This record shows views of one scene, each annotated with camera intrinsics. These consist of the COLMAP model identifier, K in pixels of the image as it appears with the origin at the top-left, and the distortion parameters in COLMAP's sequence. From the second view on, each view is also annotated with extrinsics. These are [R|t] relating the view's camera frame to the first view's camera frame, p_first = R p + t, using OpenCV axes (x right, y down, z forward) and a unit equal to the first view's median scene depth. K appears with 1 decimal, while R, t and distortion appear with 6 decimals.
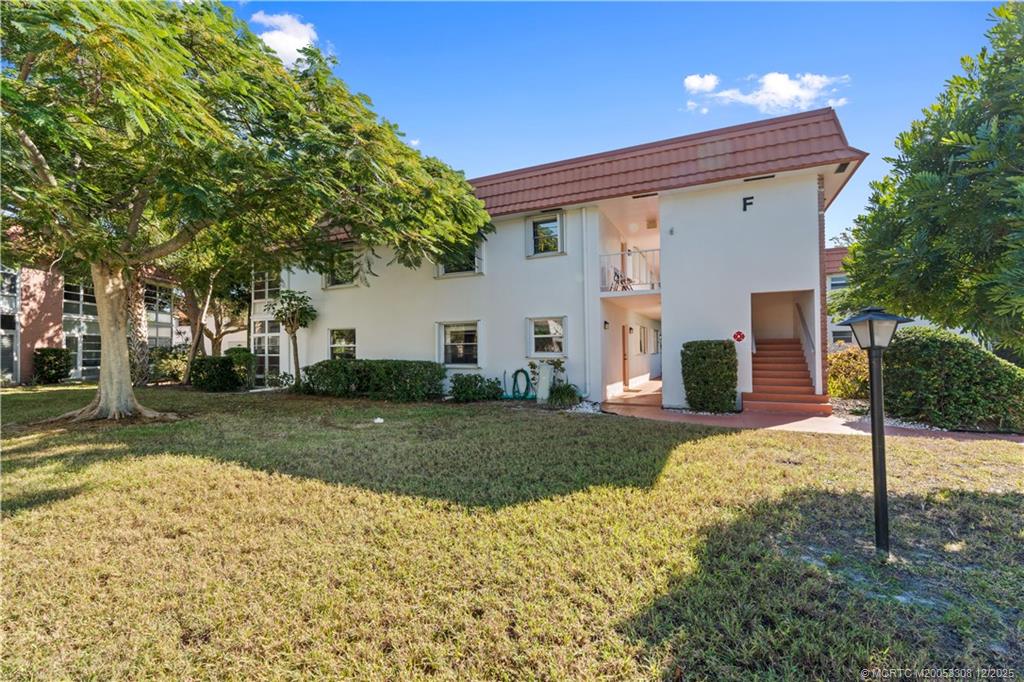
lens RADIAL K [[464.0, 0, 510.0], [0, 464.0, 355.5], [0, 0, 1]] dist [-0.005194, 0.000154]
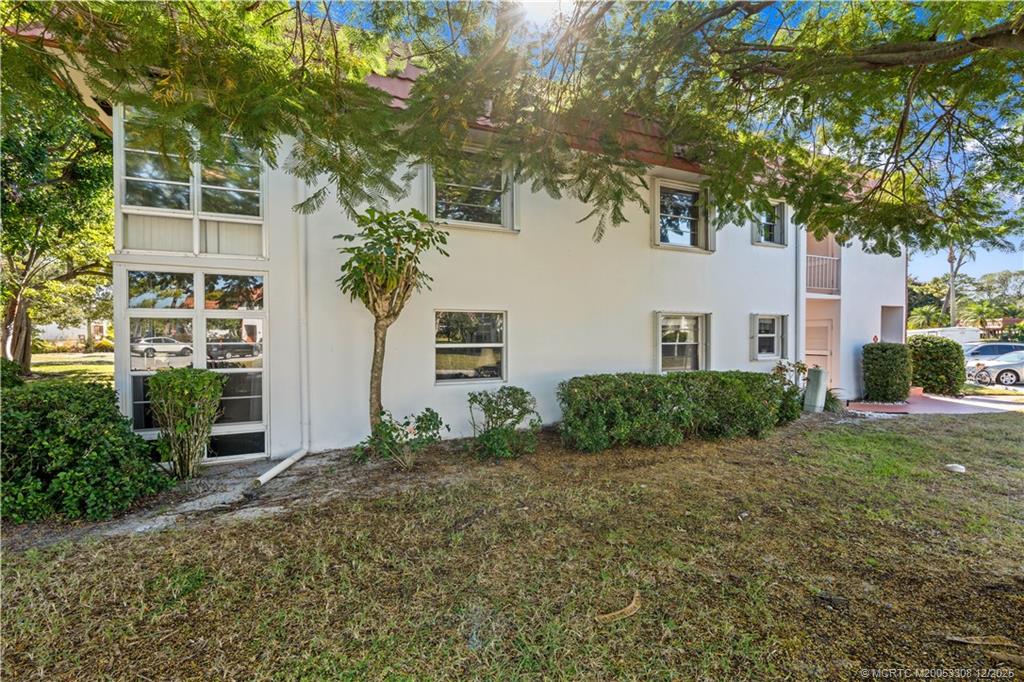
lens RADIAL K [[464.0, 0, 510.0], [0, 464.0, 355.5], [0, 0, 1]] dist [-0.005194, 0.000154]
pose [[0.632486, -0.018253, 0.774357, -0.911347], [0.006211, 0.999810, 0.018494, -0.022725], [-0.774547, -0.006887, 0.632479, 0.813220]]
